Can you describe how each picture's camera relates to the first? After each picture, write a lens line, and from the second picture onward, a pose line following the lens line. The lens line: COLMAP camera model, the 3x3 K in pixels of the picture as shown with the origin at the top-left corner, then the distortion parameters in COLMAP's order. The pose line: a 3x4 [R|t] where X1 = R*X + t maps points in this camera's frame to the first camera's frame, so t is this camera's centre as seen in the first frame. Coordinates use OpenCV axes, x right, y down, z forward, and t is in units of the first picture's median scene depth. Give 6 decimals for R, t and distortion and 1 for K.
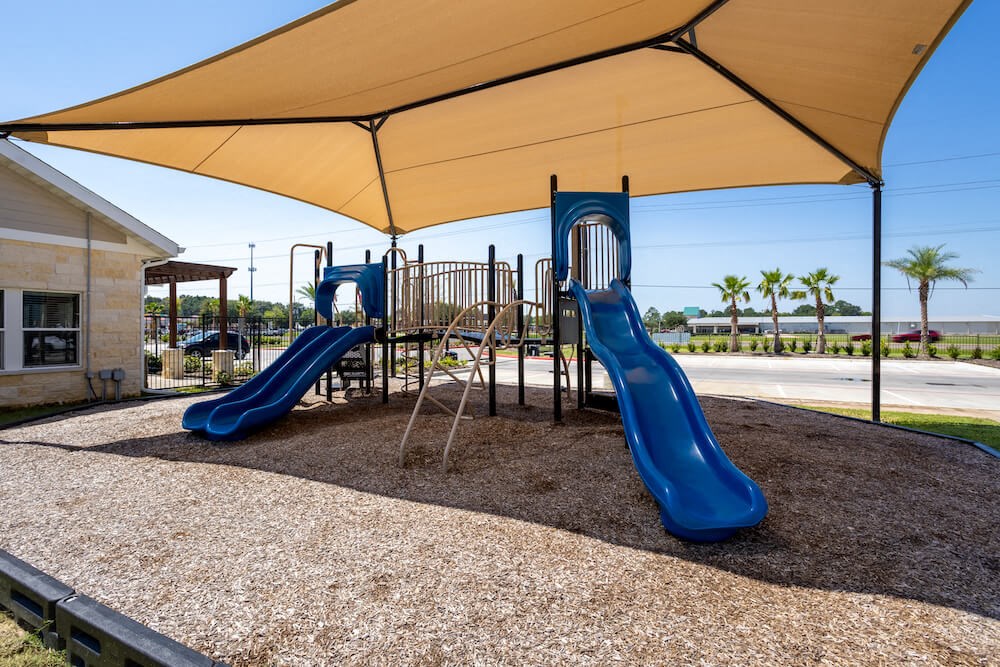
lens RADIAL K [[477.7, 0, 499.3], [0, 477.7, 327.6], [0, 0, 1]] dist [0.003604, -0.000145]
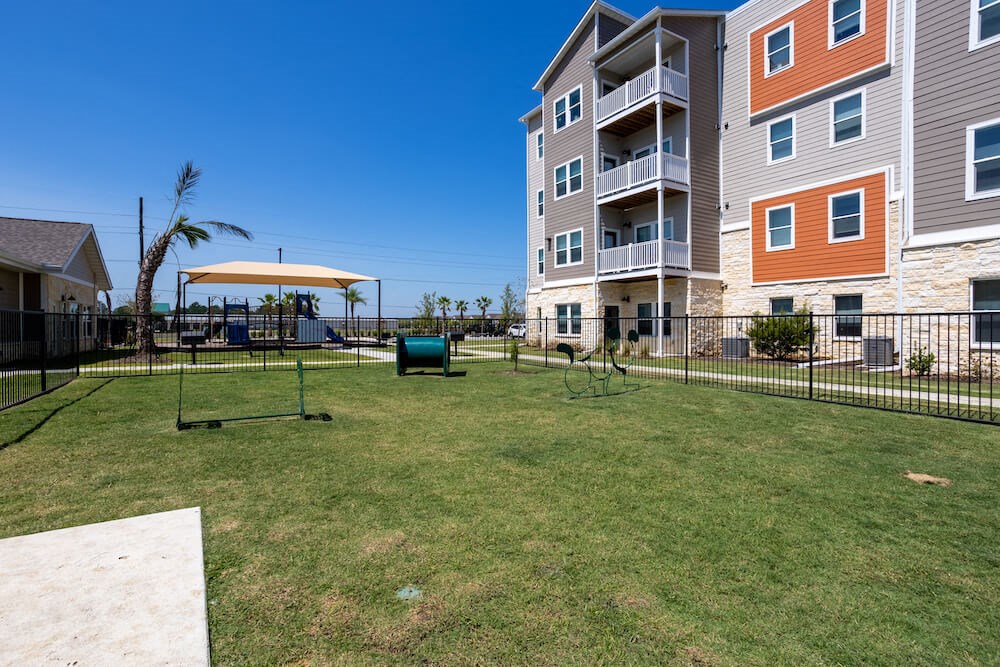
lens RADIAL K [[477.7, 0, 499.0], [0, 477.7, 328.6], [0, 0, 1]] dist [0.003604, -0.000145]
pose [[0.509463, -0.003432, 0.860486, -0.706397], [-0.000673, 0.999990, 0.004387, 0.016637], [-0.860492, -0.002814, 0.509456, -0.753949]]
